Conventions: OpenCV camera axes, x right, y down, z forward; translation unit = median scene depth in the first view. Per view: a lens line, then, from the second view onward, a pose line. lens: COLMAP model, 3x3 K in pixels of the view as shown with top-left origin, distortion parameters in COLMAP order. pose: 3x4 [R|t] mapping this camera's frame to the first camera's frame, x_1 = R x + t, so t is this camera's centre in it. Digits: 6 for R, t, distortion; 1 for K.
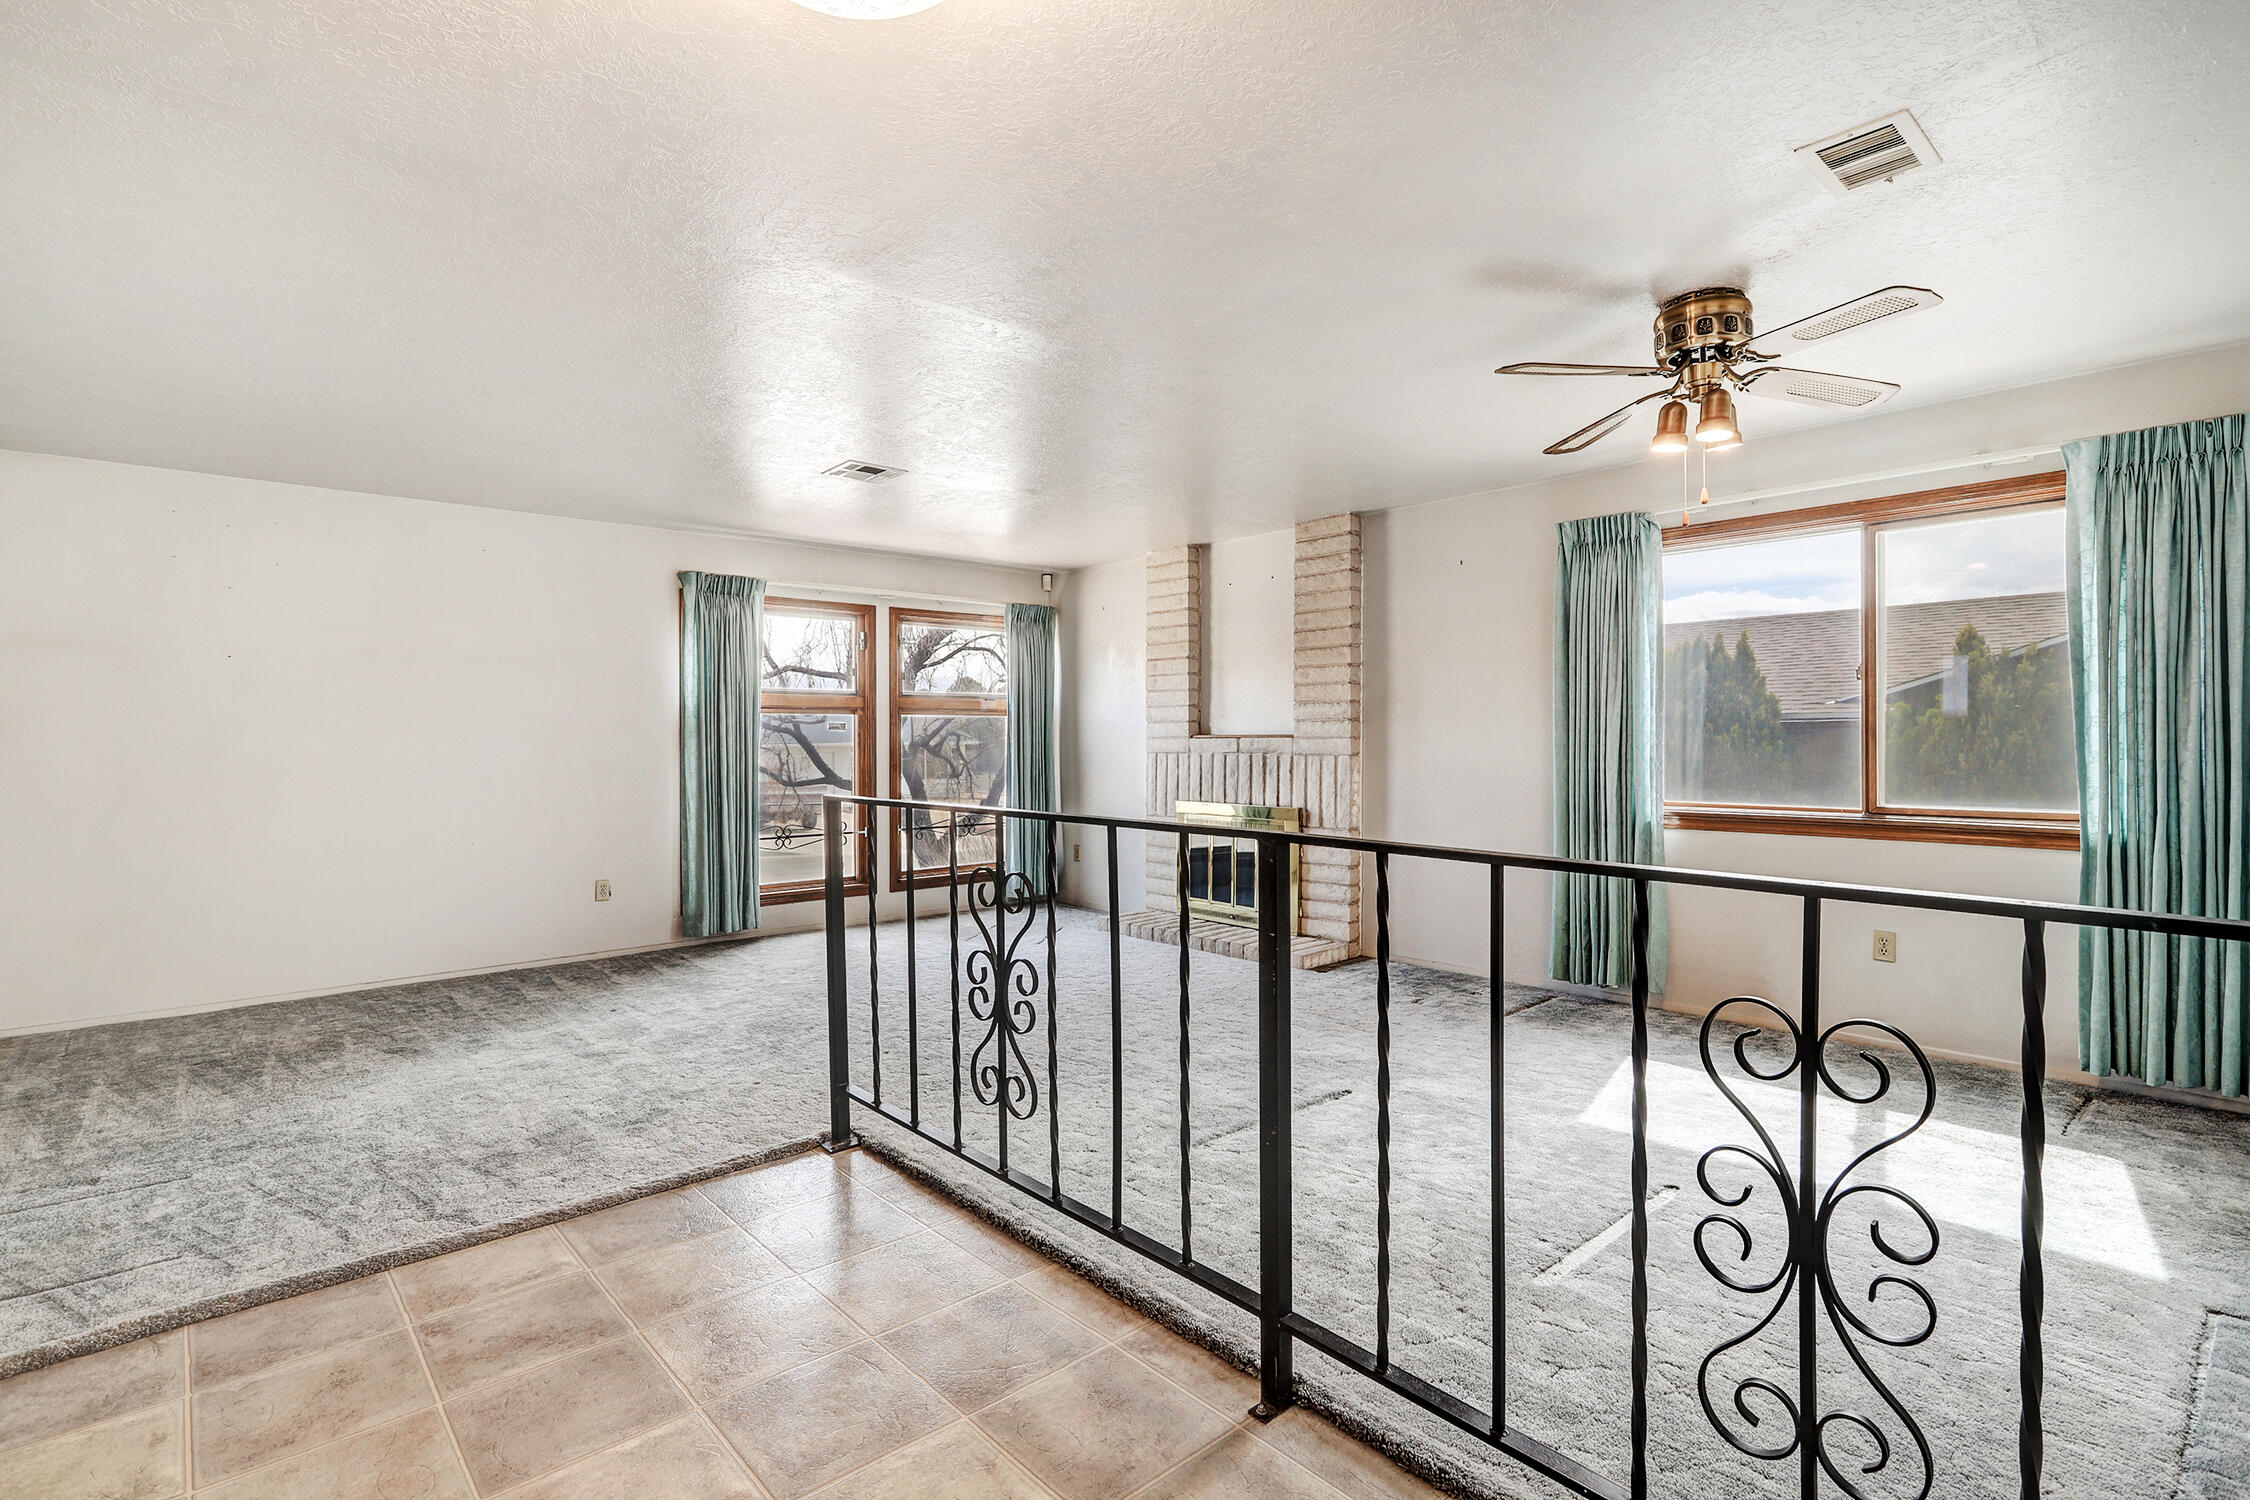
lens RADIAL K [[1091.6, 0, 1135.7], [0, 1091.6, 741.7], [0, 0, 1]] dist [0.006123, -0.000453]
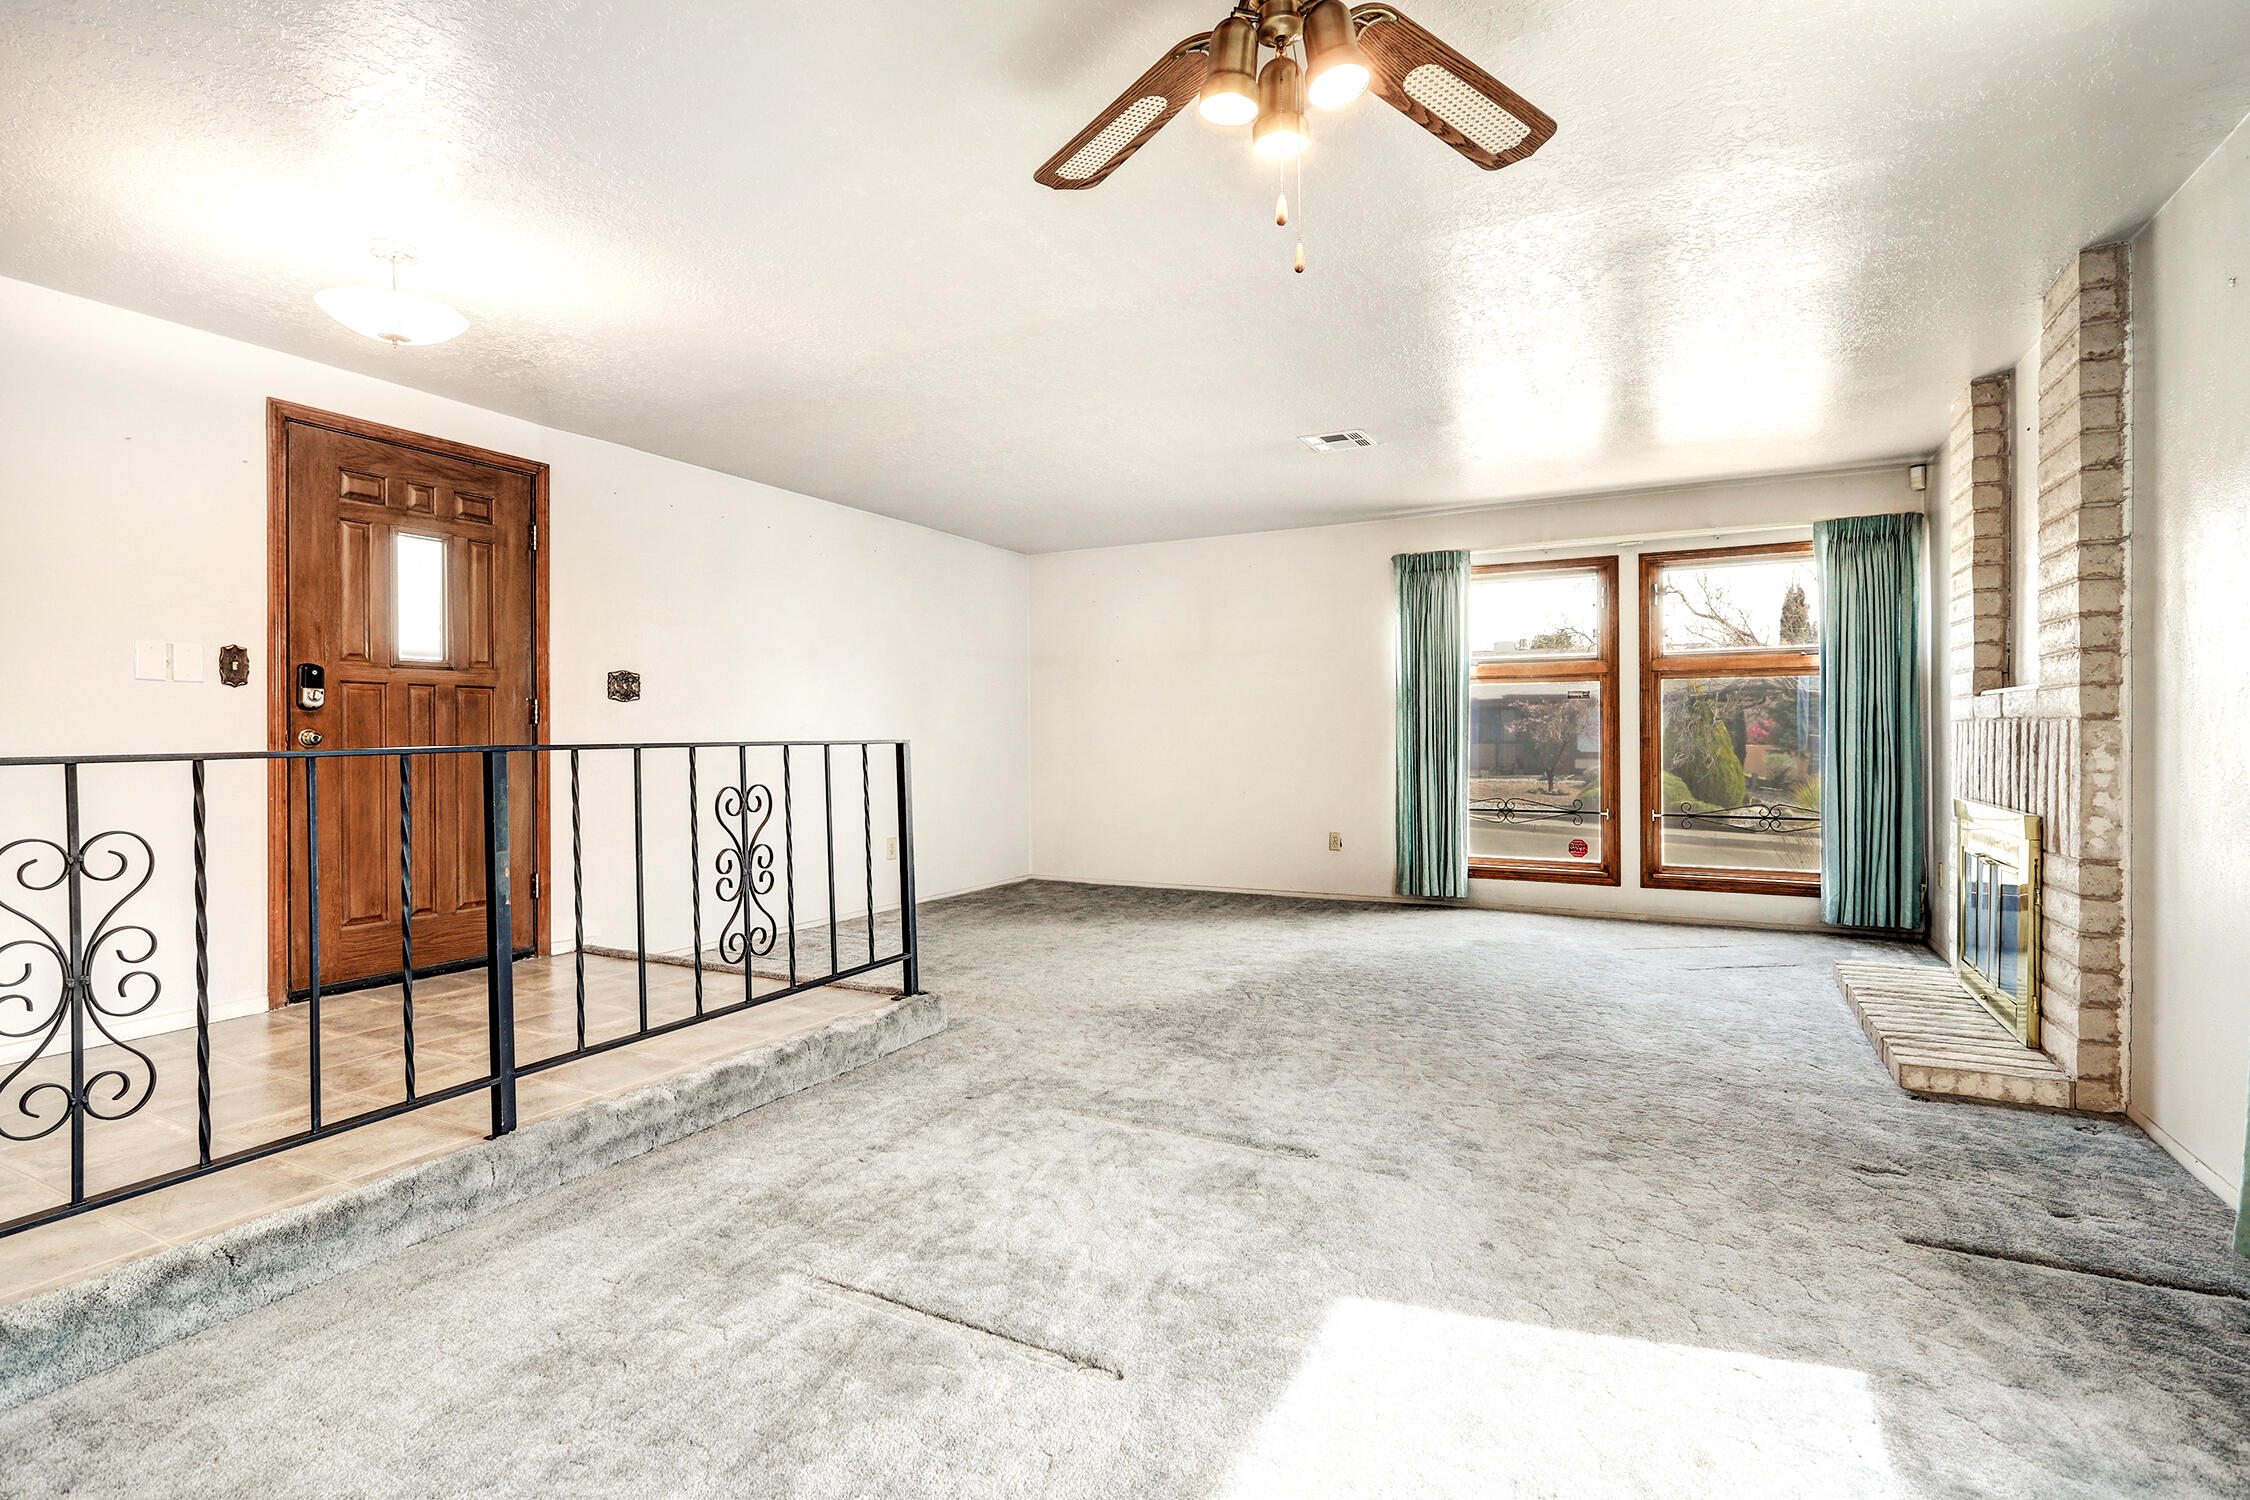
lens RADIAL K [[1091.6, 0, 1133.8], [0, 1091.6, 739.4], [0, 0, 1]] dist [0.006123, -0.000453]
pose [[0.342680, 0.007358, -0.939423, 0.506585], [0.001579, 0.999963, 0.008408, 0.016274], [0.939451, -0.004365, 0.342656, 0.377373]]
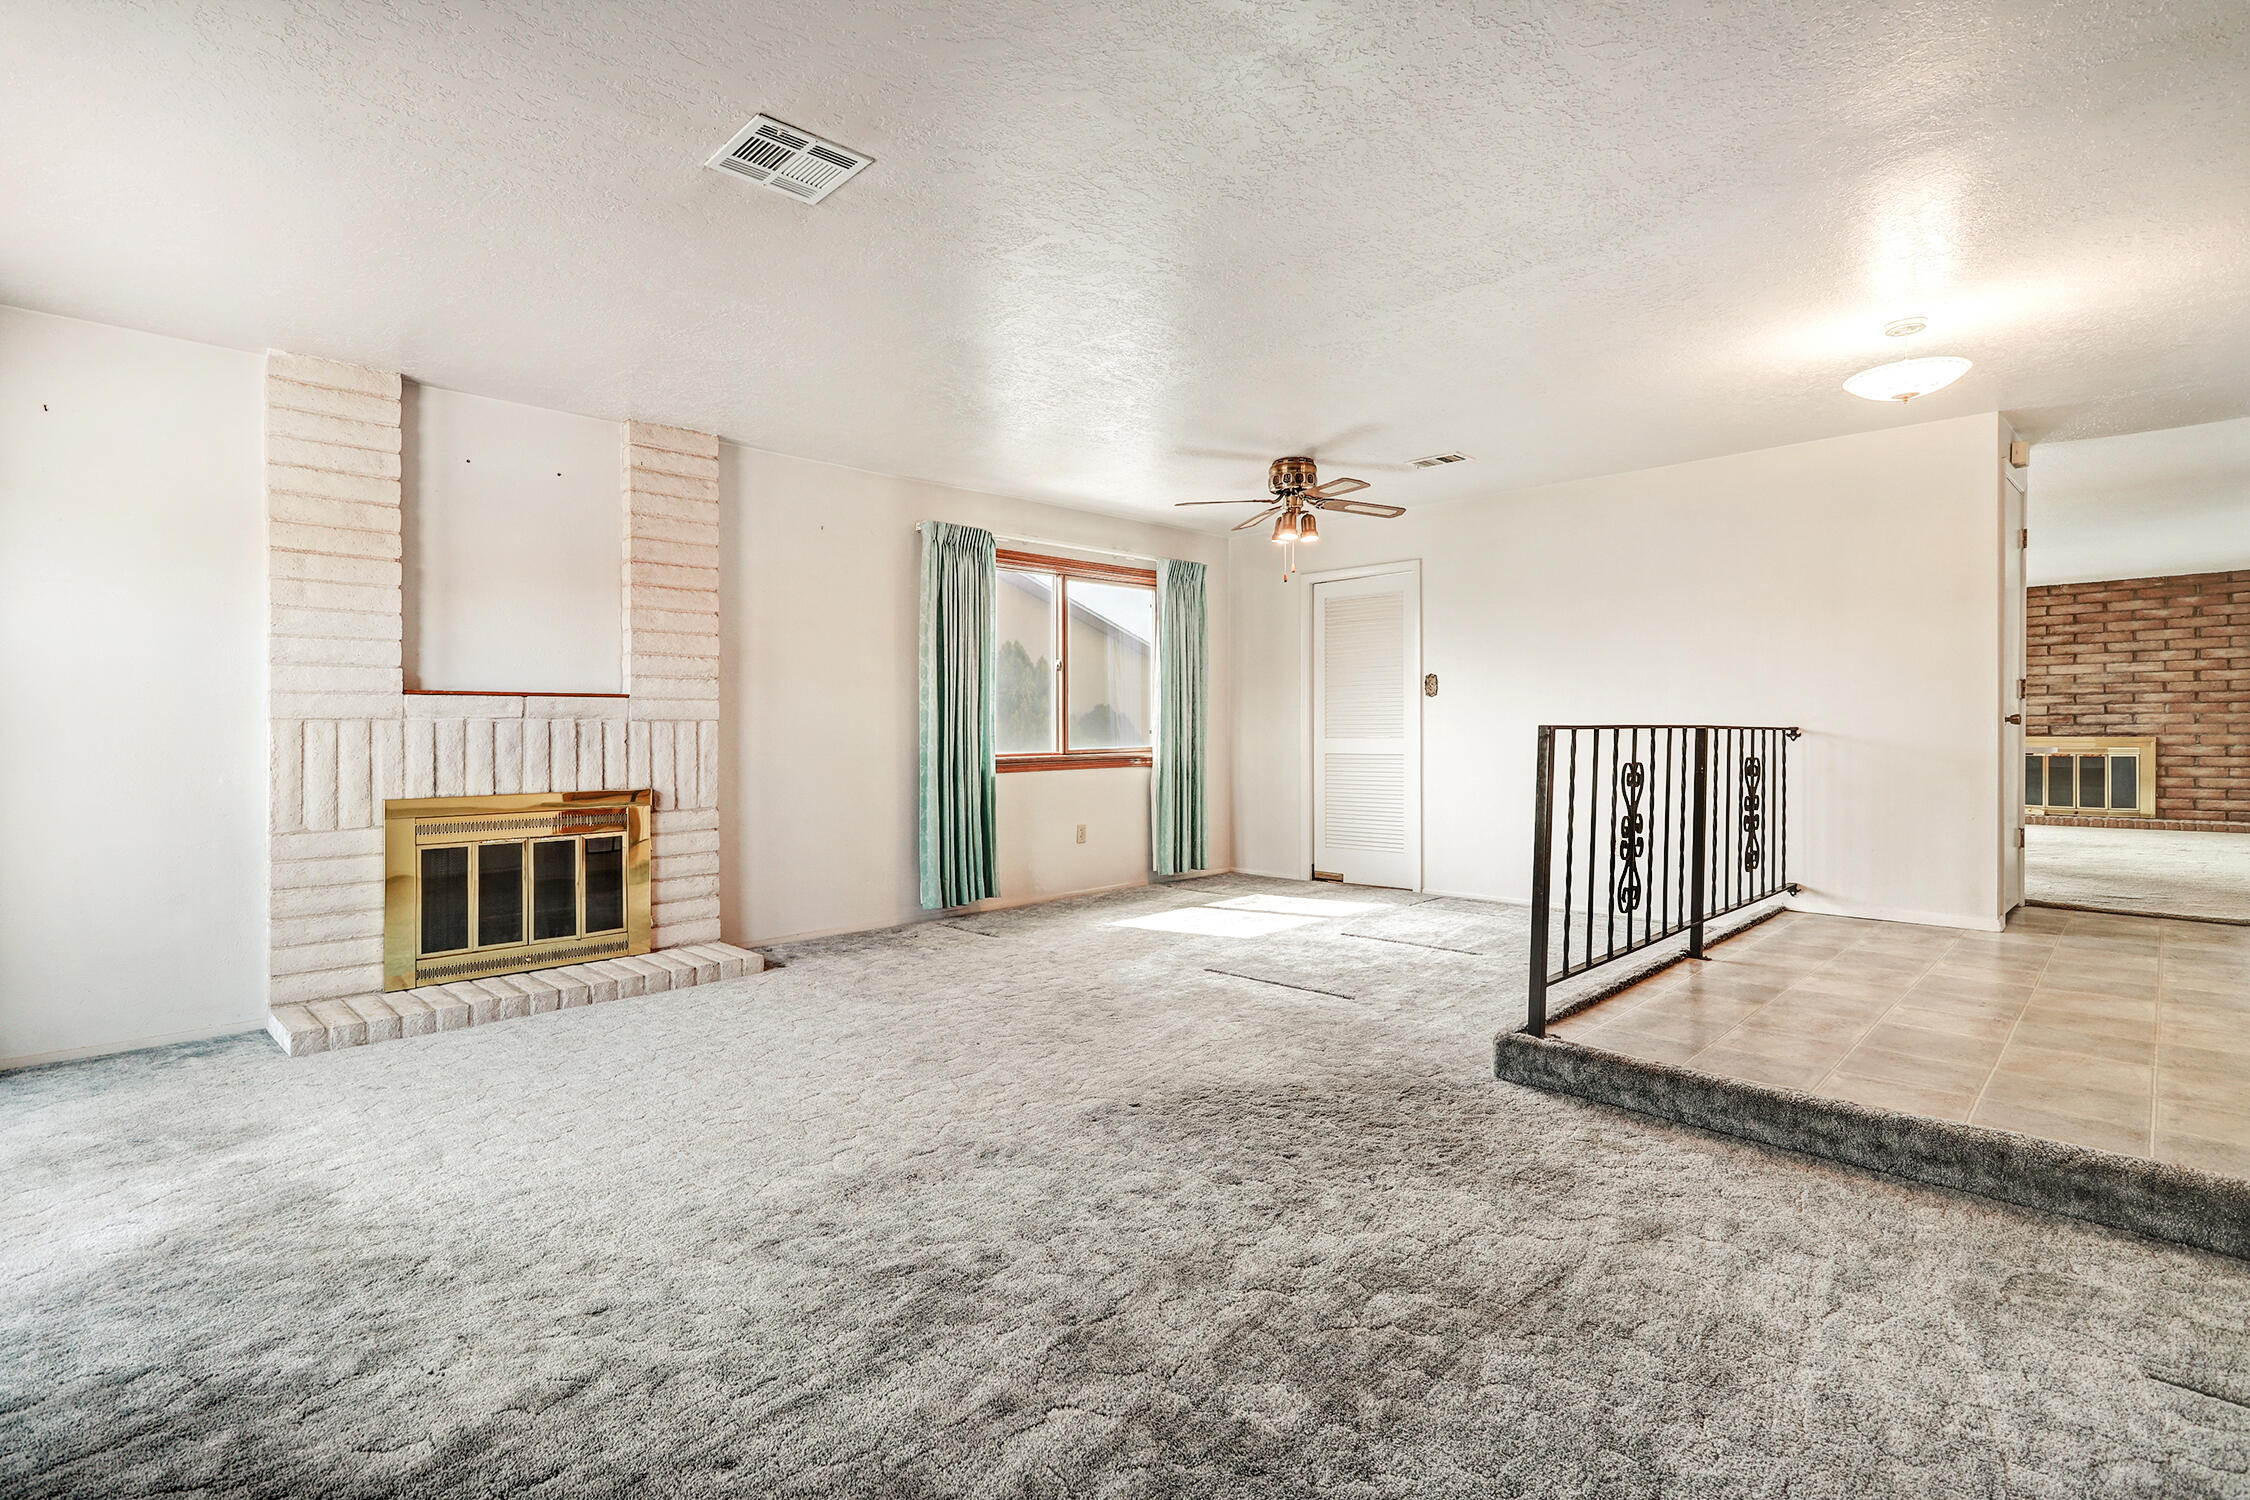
lens RADIAL K [[1091.6, 0, 1115.3], [0, 1091.6, 742.7], [0, 0, 1]] dist [0.006123, -0.000453]
pose [[-0.065408, -0.004791, 0.997847, -0.591189], [0.010693, 0.999928, 0.005502, 0.024701], [-0.997801, 0.011029, -0.065352, 0.655129]]
